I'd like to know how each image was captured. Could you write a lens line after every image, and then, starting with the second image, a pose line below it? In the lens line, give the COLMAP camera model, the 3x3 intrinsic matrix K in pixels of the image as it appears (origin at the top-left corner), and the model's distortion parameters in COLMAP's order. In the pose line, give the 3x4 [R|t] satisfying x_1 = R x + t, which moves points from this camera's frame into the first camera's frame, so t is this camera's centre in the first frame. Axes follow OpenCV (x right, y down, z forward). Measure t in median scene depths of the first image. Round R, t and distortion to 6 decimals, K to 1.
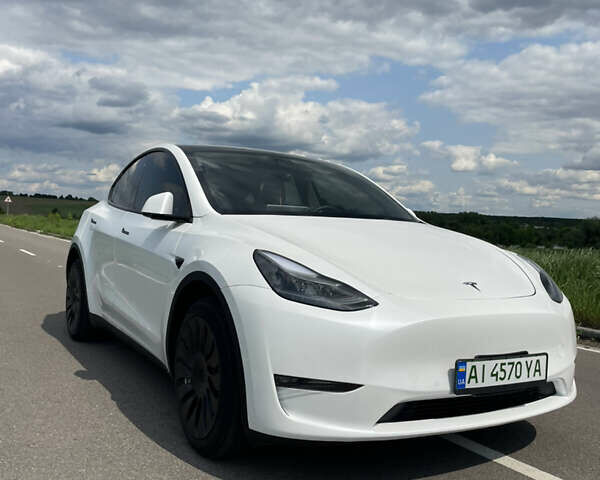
lens RADIAL K [[610.5, 0, 302.7], [0, 610.5, 240.2], [0, 0, 1]] dist [0.049920, 0.000000]
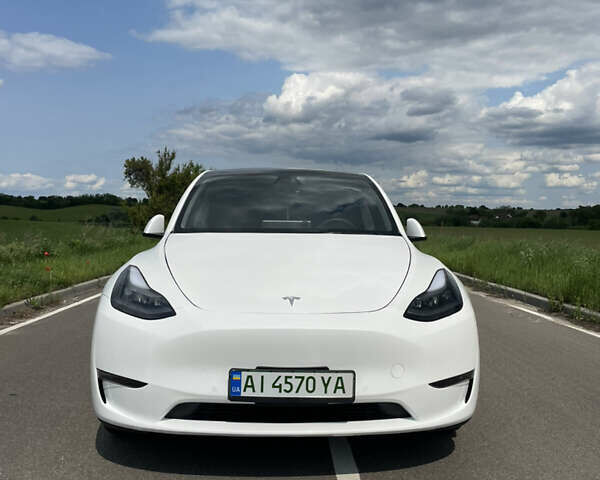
lens RADIAL K [[613.0, 0, 314.2], [0, 613.0, 221.9], [0, 0, 1]] dist [0.058587, 0.000000]
pose [[0.878192, -0.027569, -0.477514, 0.842320], [0.011812, 0.999283, -0.035969, -0.023381], [0.478163, 0.025947, 0.877888, 0.091642]]
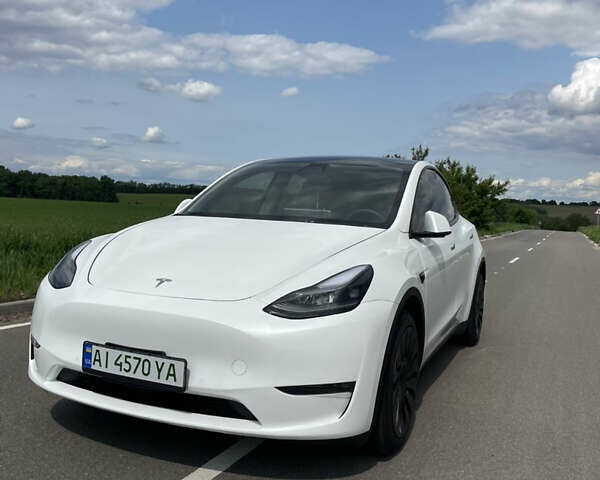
lens RADIAL K [[613.0, 0, 308.1], [0, 613.0, 239.1], [0, 0, 1]] dist [0.058587, 0.000000]
pose [[0.575293, 0.028186, -0.817461, 1.302604], [-0.046439, 0.998920, 0.001761, -0.012413], [0.816628, 0.036949, 0.575981, 0.619055]]
